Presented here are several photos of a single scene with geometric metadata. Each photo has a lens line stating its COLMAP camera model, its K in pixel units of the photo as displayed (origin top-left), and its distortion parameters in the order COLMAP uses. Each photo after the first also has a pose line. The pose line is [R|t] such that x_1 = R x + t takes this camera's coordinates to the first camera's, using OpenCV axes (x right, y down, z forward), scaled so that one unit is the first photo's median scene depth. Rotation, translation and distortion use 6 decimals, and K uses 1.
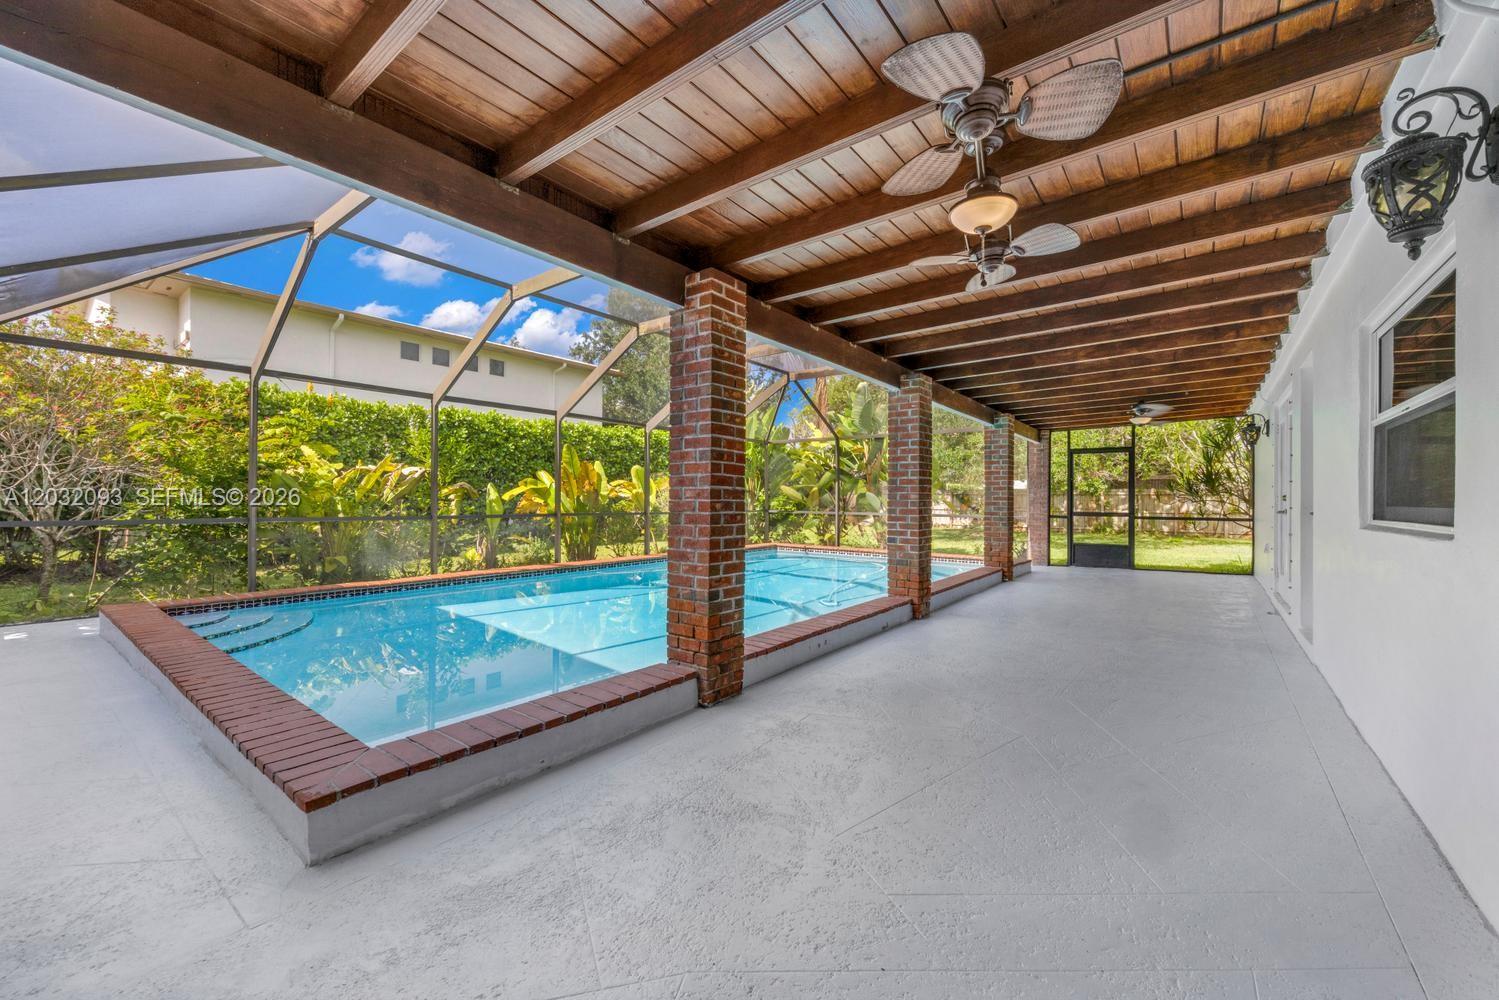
lens RADIAL K [[587.7, 0, 753.5], [0, 587.7, 501.5], [0, 0, 1]] dist [0.001459, -0.000204]
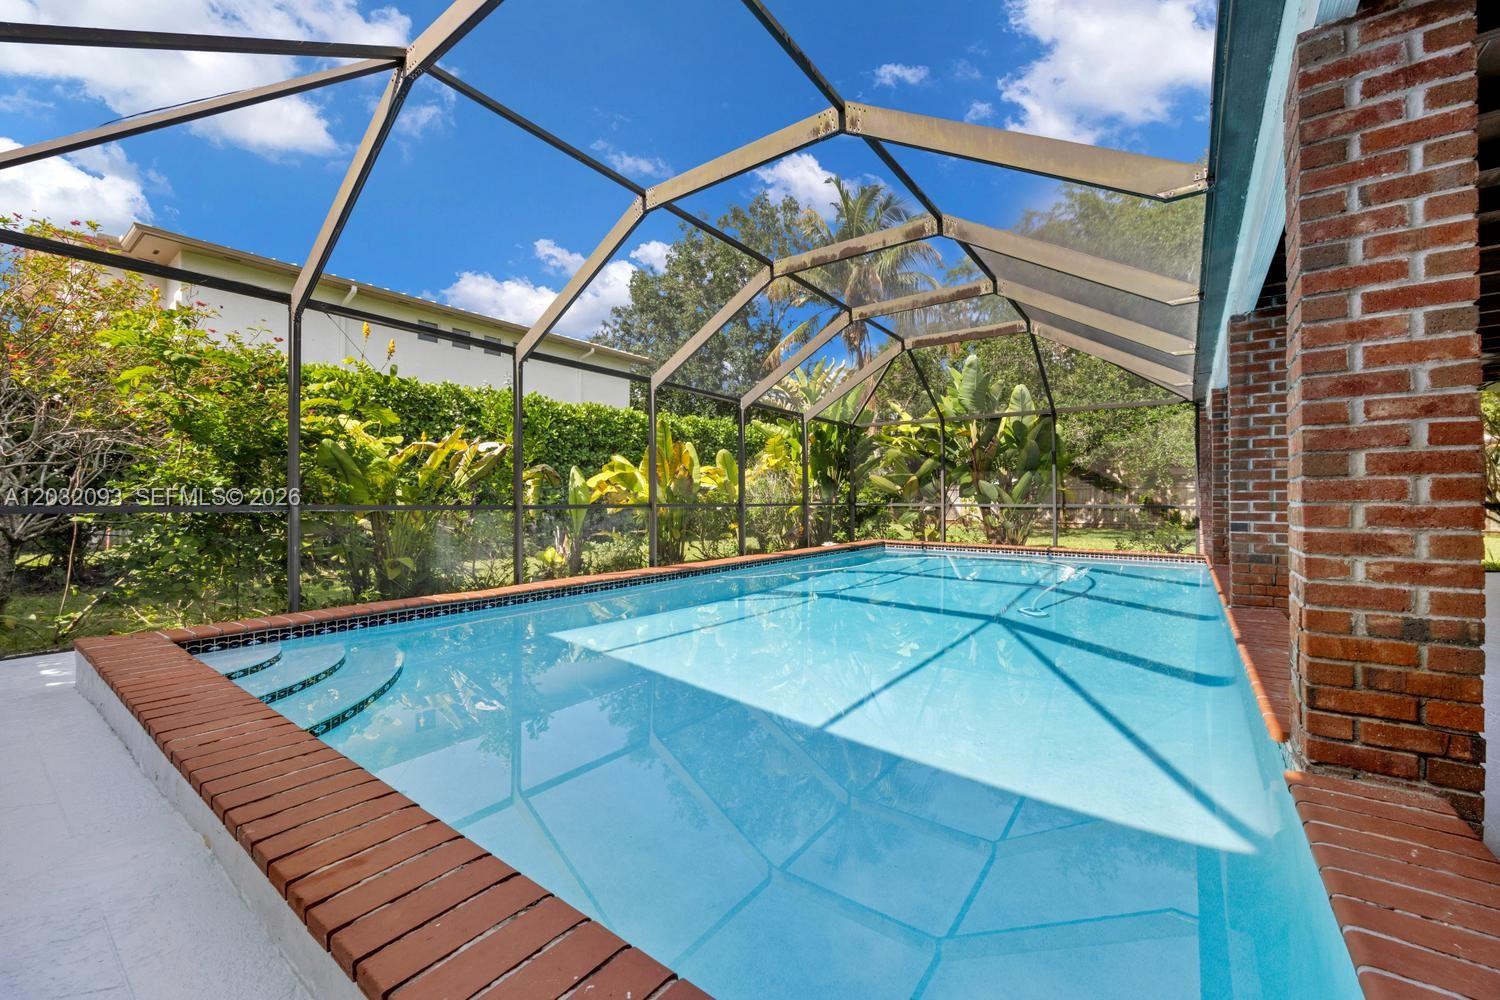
lens RADIAL K [[588.1, 0, 761.0], [0, 588.1, 501.7], [0, 0, 1]] dist [0.001459, -0.000204]
pose [[0.999726, -0.005274, 0.022793, -0.242953], [0.005287, 0.999986, -0.000505, 0.022330], [-0.022790, 0.000625, 0.999740, 0.219479]]
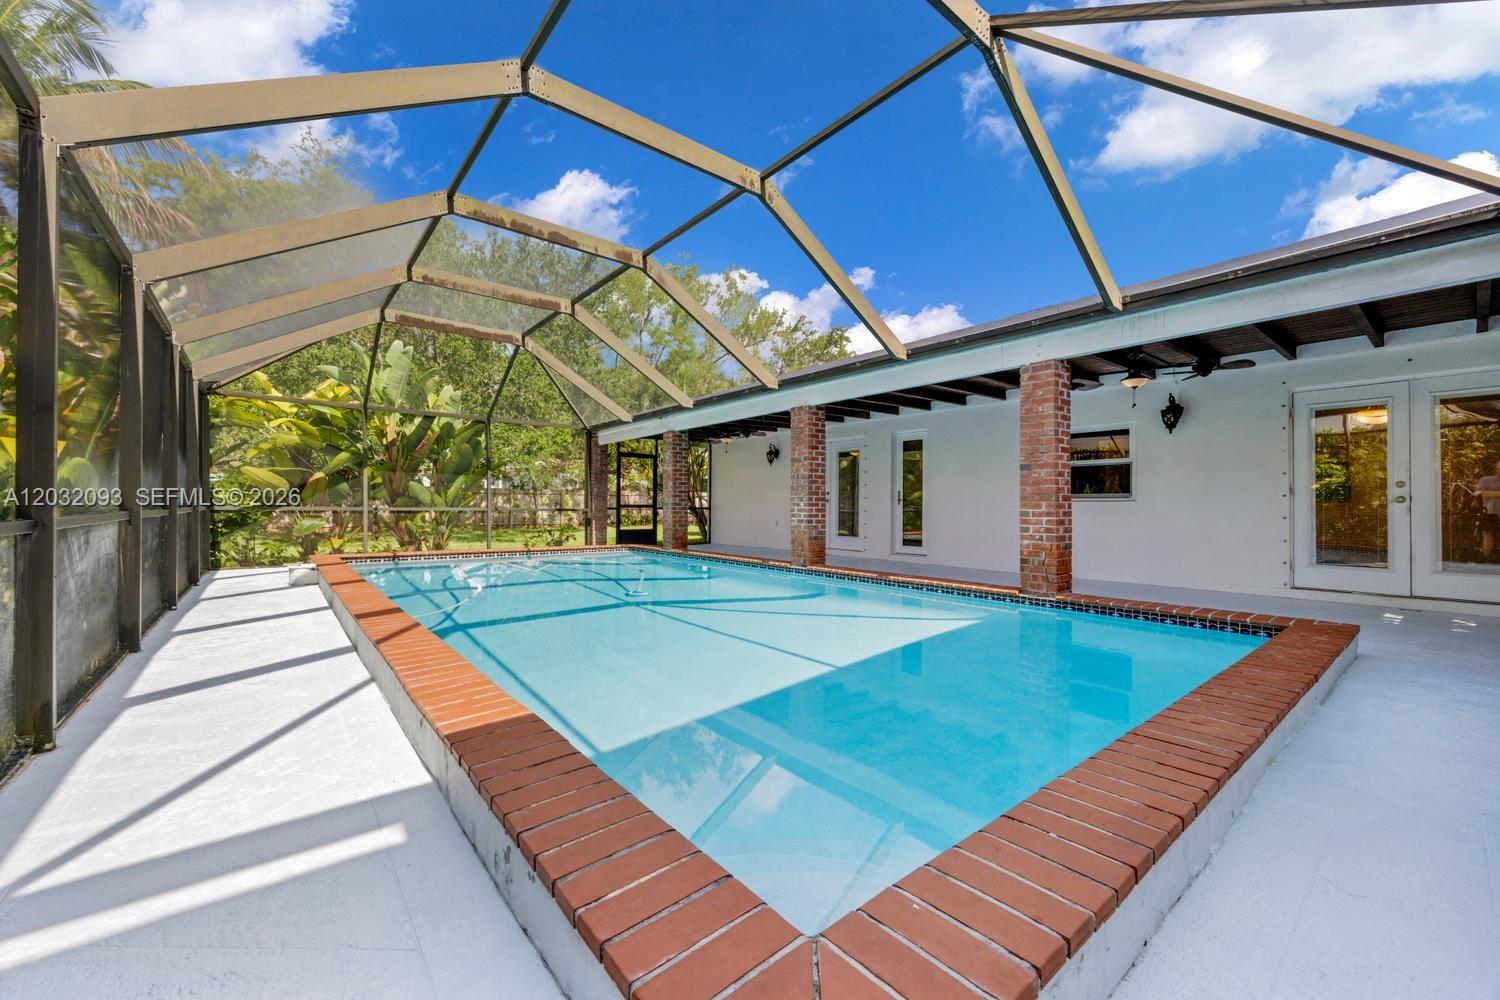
lens RADIAL K [[589.3, 0, 747.2], [0, 589.3, 502.1], [0, 0, 1]] dist [0.002668, -0.000077]
pose [[0.247753, 0.000506, 0.968823, -0.751302], [-0.001362, 0.999999, -0.000174, 0.016908], [-0.968822, -0.001276, 0.247754, 0.587995]]
